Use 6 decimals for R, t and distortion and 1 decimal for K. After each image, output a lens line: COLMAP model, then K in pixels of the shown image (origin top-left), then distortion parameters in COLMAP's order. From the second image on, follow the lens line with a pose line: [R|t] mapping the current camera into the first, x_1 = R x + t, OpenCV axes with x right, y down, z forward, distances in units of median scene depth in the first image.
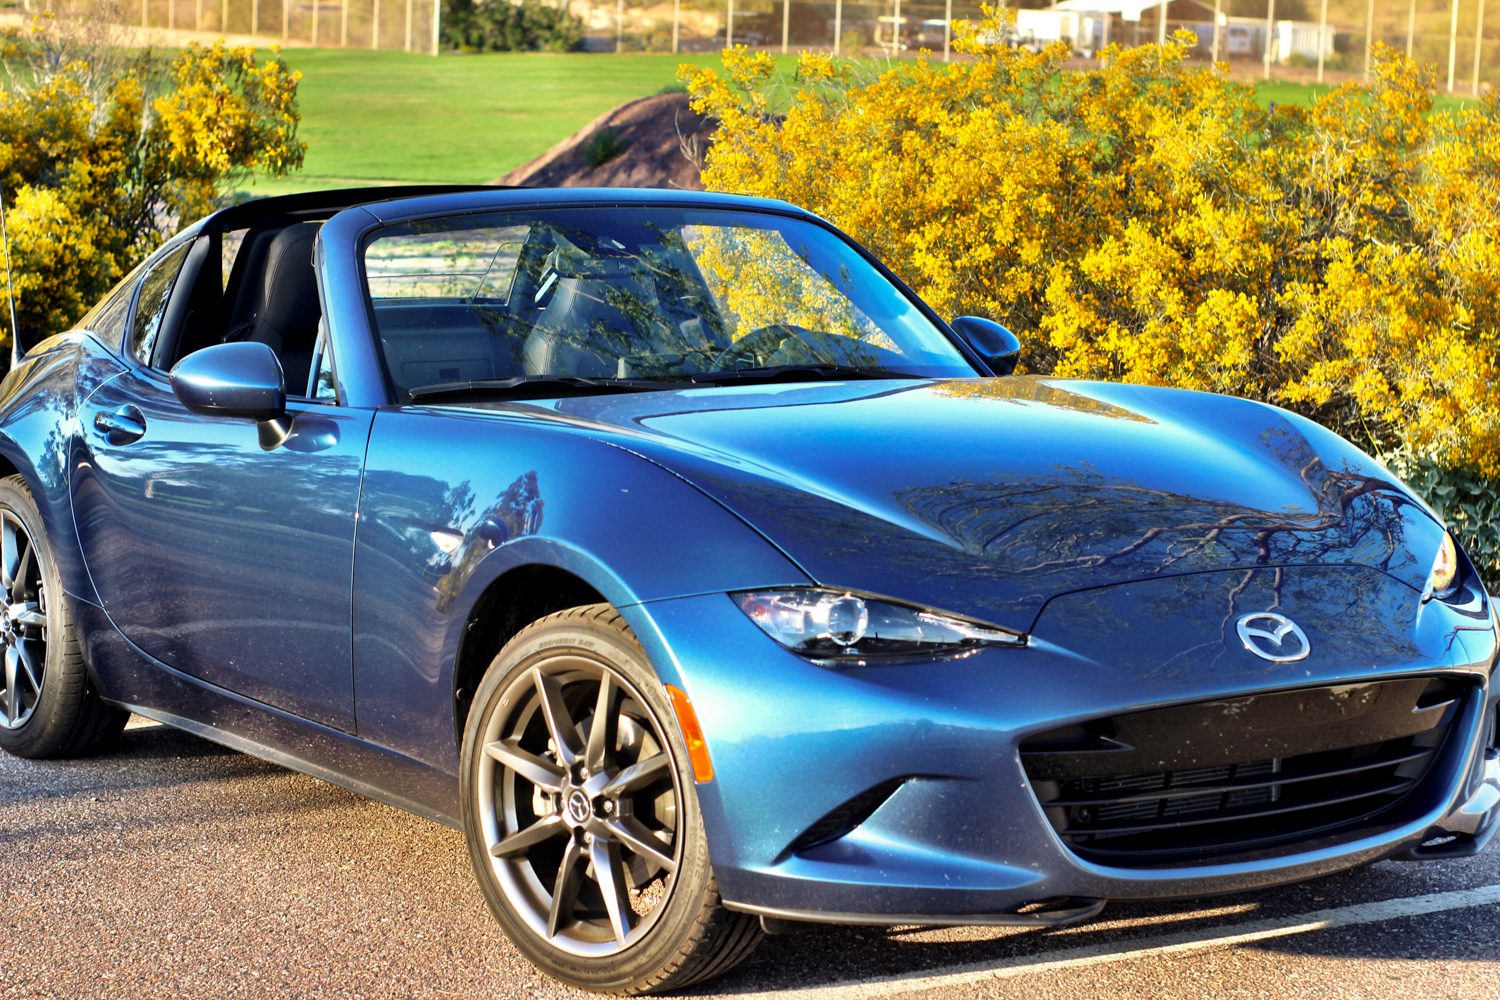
lens RADIAL K [[3437.7, 0, 697.8], [0, 3437.7, 470.5], [0, 0, 1]] dist [-0.110447, 0.000000]
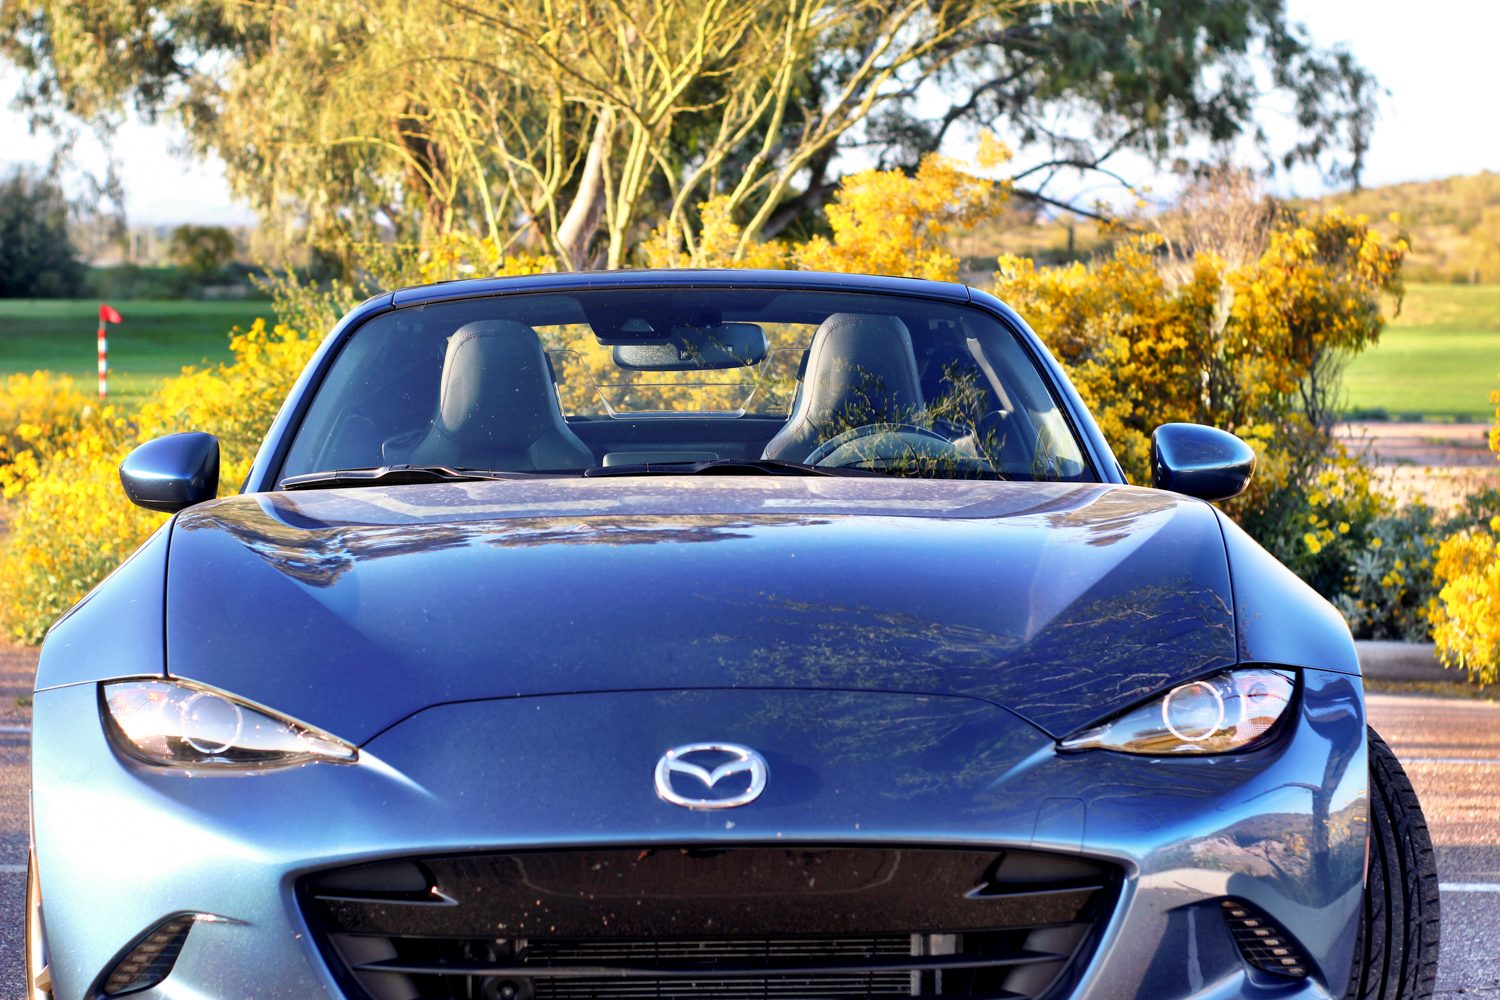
lens RADIAL K [[3437.7, 0, 754.3], [0, 3437.7, 499.2], [0, 0, 1]] dist [-0.110447, 0.000000]
pose [[0.848482, 0.008535, -0.529156, 0.394006], [-0.045091, 0.997400, -0.056215, 0.020642], [0.527300, 0.071558, 0.846660, 0.251917]]
